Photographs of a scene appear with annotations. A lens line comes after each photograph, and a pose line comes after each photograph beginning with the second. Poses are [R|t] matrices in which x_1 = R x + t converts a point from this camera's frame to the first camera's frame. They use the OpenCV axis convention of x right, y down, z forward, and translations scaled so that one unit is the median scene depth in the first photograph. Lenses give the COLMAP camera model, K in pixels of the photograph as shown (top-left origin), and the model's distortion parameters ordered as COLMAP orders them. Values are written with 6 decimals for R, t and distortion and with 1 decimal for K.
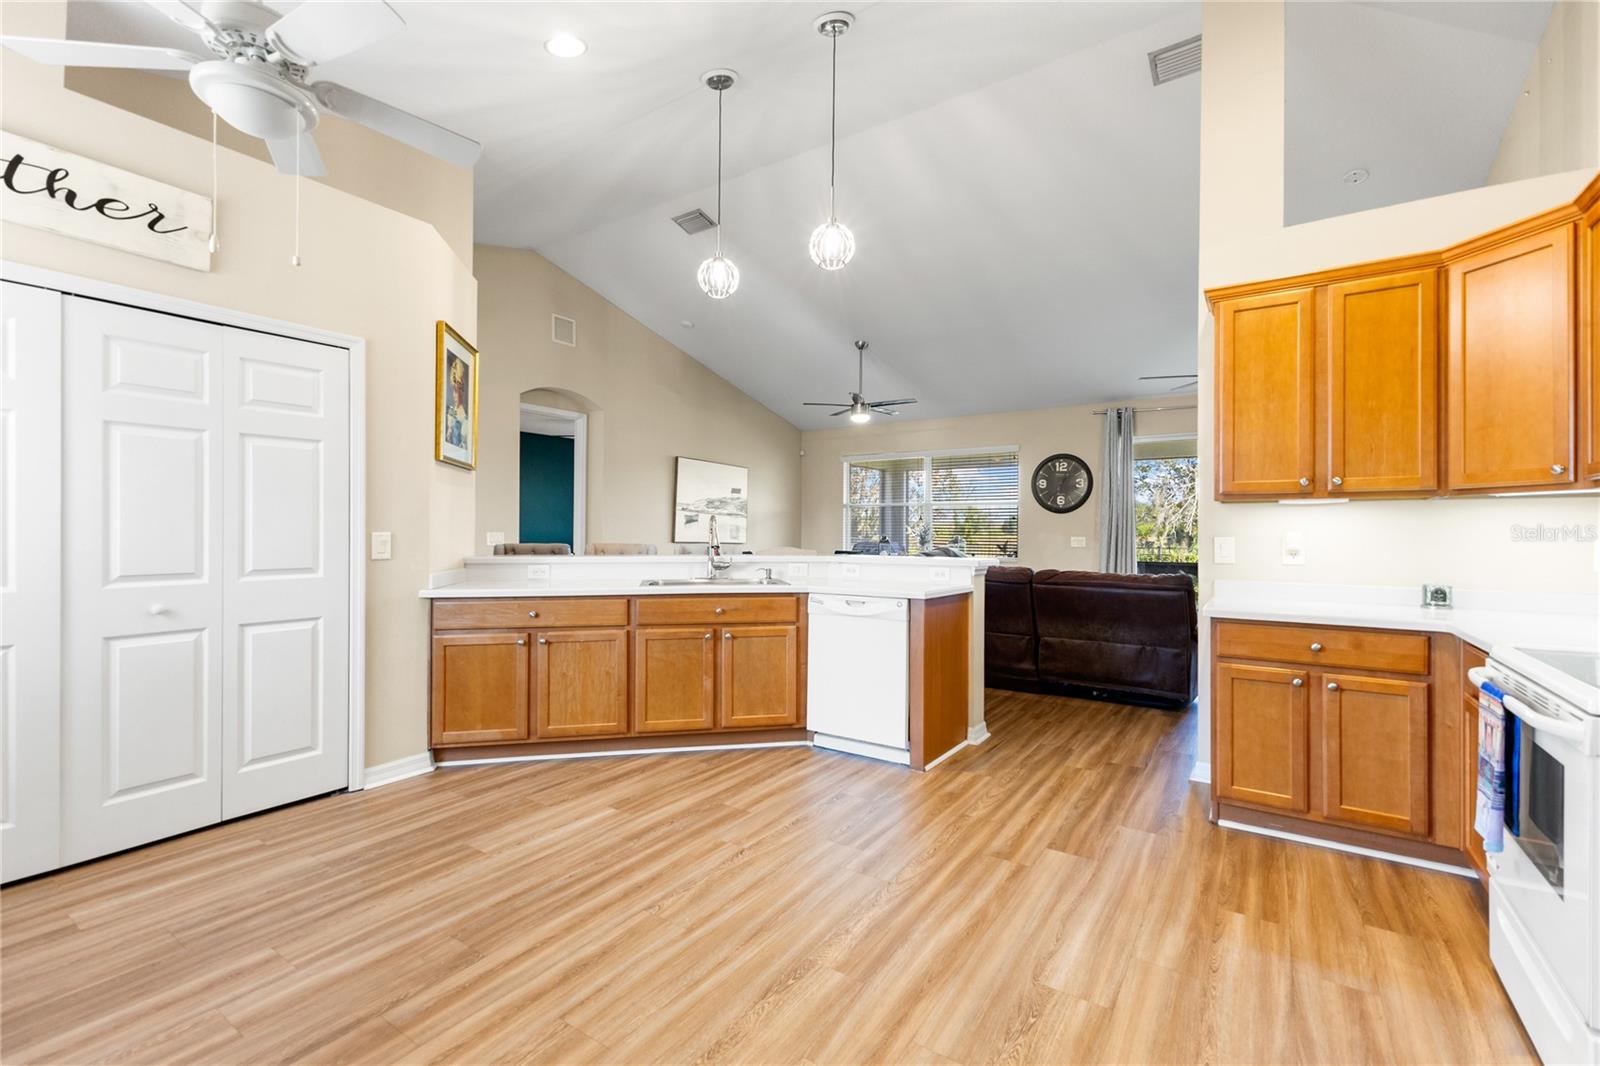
lens RADIAL K [[690.3, 0, 809.0], [0, 690.3, 528.9], [0, 0, 1]] dist [0.011795, 0.001035]
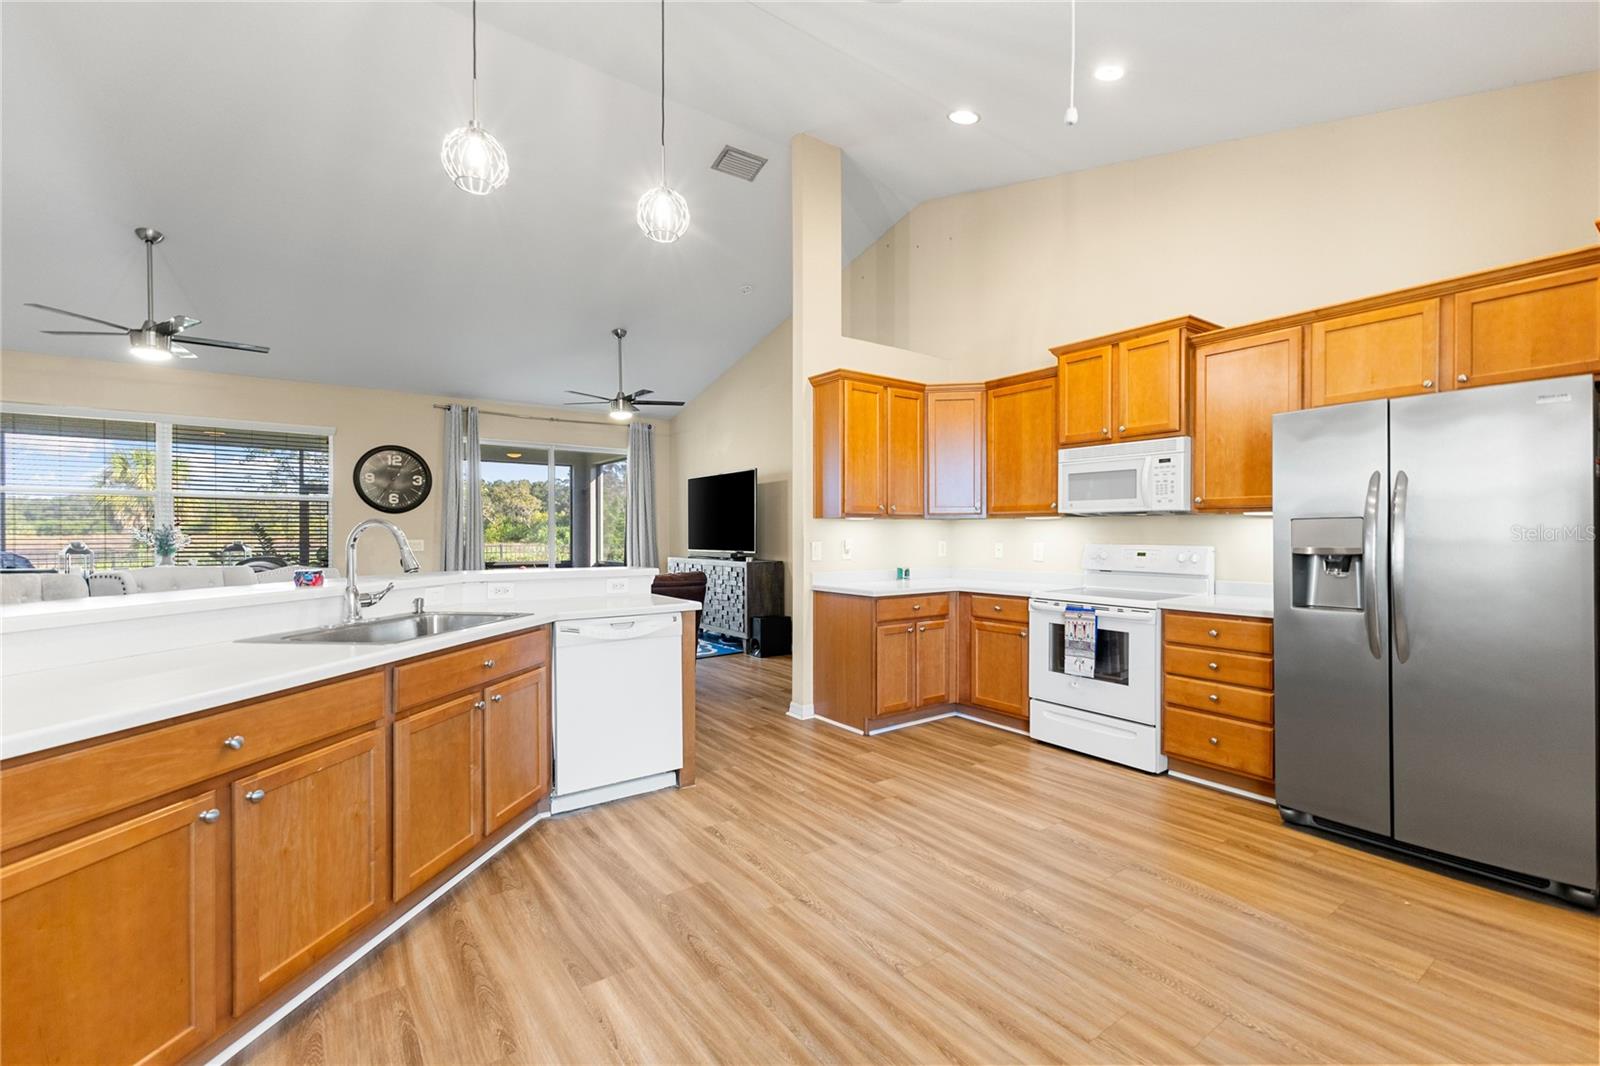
lens RADIAL K [[690.3, 0, 806.3], [0, 690.3, 537.5], [0, 0, 1]] dist [0.011795, 0.001035]
pose [[0.343393, -0.011852, 0.939117, -0.796366], [-0.004518, 0.999888, 0.014271, -0.018416], [-0.939181, -0.009143, 0.343301, 0.583500]]
